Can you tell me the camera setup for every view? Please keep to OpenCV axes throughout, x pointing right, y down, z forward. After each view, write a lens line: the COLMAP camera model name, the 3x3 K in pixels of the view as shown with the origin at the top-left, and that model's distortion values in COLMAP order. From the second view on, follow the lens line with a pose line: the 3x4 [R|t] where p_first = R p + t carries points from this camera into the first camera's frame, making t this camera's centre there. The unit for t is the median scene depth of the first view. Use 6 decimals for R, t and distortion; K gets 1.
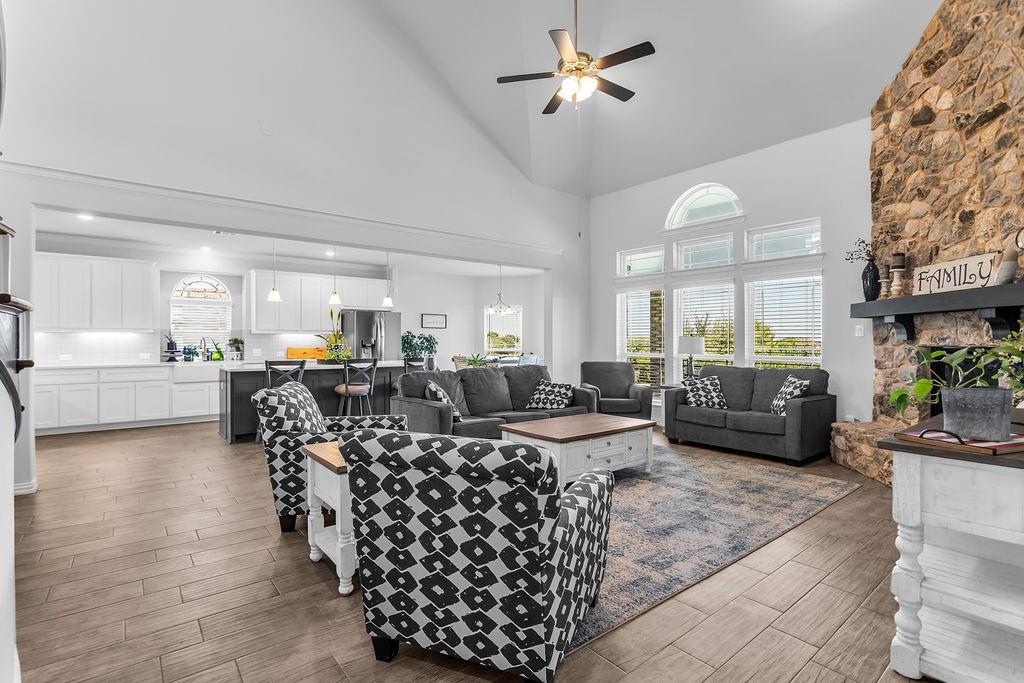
lens RADIAL K [[477.8, 0, 511.8], [0, 477.8, 338.5], [0, 0, 1]] dist [-0.000386, -0.000120]
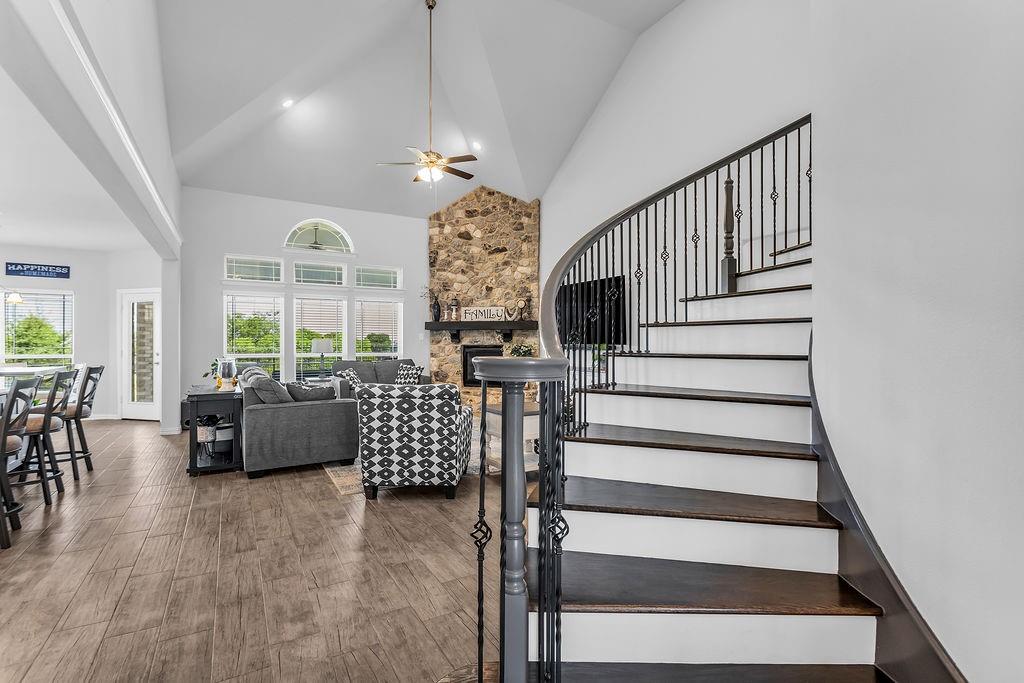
lens RADIAL K [[477.8, 0, 507.8], [0, 477.8, 345.3], [0, 0, 1]] dist [-0.000386, -0.000120]
pose [[0.159594, -0.003217, 0.987177, -1.197086], [-0.005439, 0.999977, 0.004138, 0.007579], [-0.987168, -0.006029, 0.159573, 0.484699]]
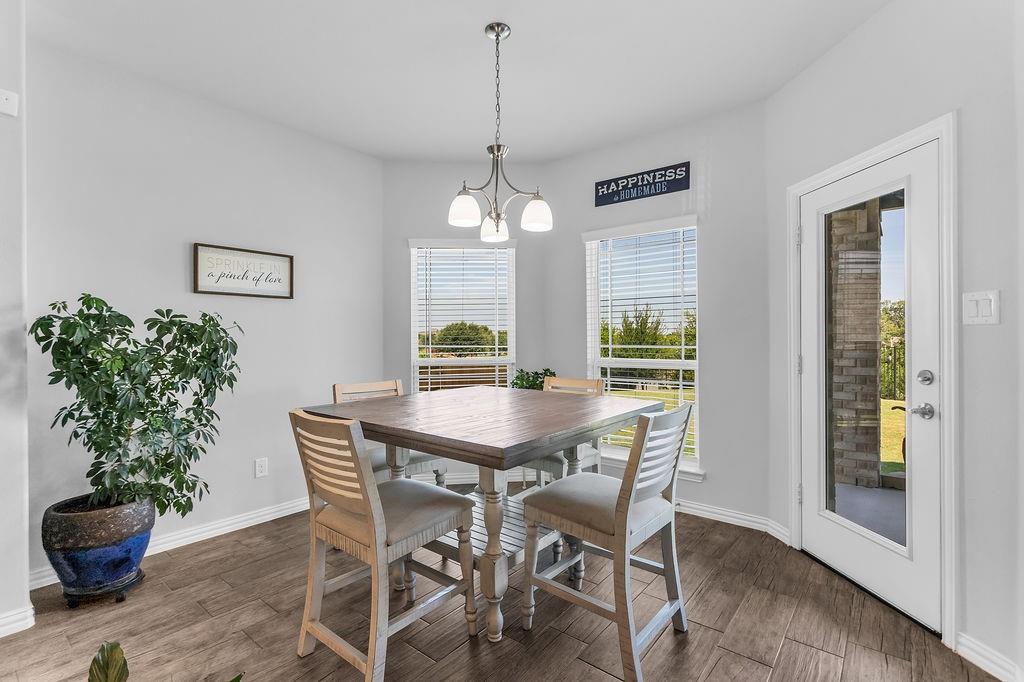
lens RADIAL K [[477.8, 0, 510.1], [0, 477.8, 336.7], [0, 0, 1]] dist [-0.000386, -0.000120]
pose [[0.978427, -0.007537, 0.206456, -0.155553], [0.006237, 0.999956, 0.006948, 0.007967], [-0.206499, -0.005510, 0.978431, 1.671619]]
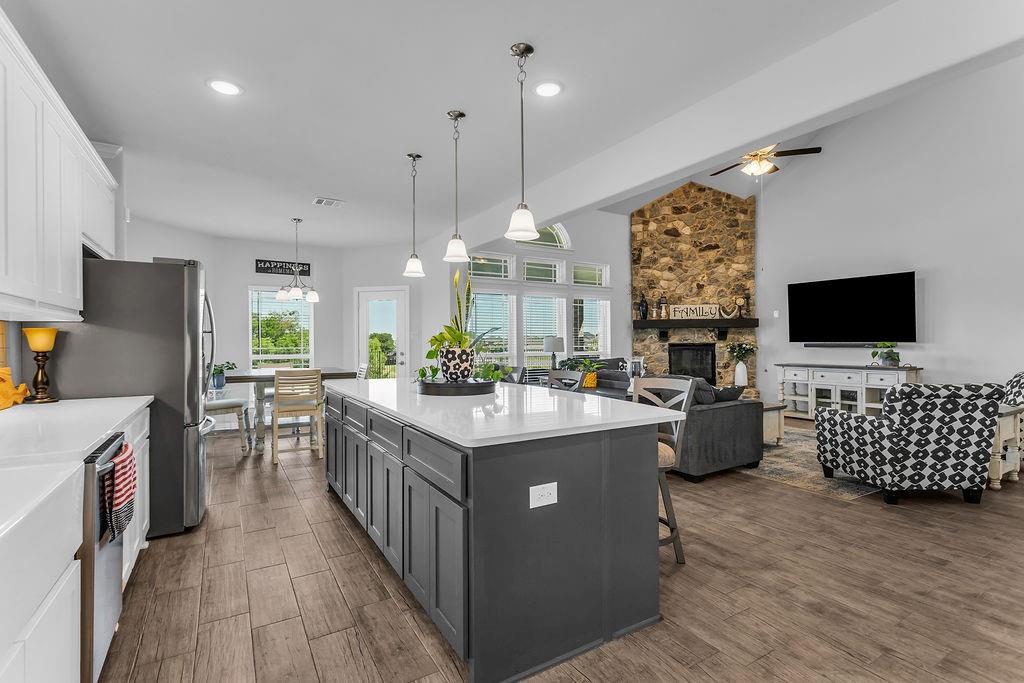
lens RADIAL K [[477.8, 0, 514.4], [0, 477.8, 339.0], [0, 0, 1]] dist [-0.000386, -0.000120]
pose [[0.139352, 0.007173, 0.990217, -1.293674], [-0.000975, 0.999974, -0.007106, 0.012072], [-0.990242, 0.000025, 0.139355, 1.409058]]
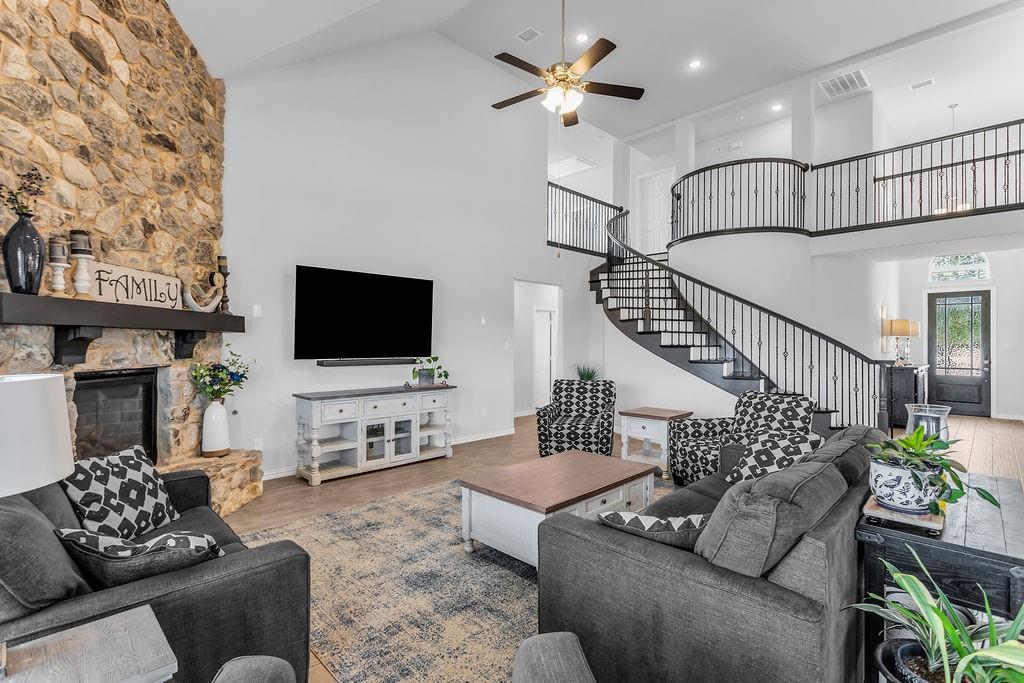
lens RADIAL K [[477.8, 0, 507.7], [0, 477.8, 340.6], [0, 0, 1]] dist [-0.000386, -0.000120]
pose [[-0.995222, -0.005377, -0.097493, 0.311585], [-0.004588, 0.999955, -0.008306, -0.027786], [0.097533, -0.007819, -0.995202, 1.796533]]
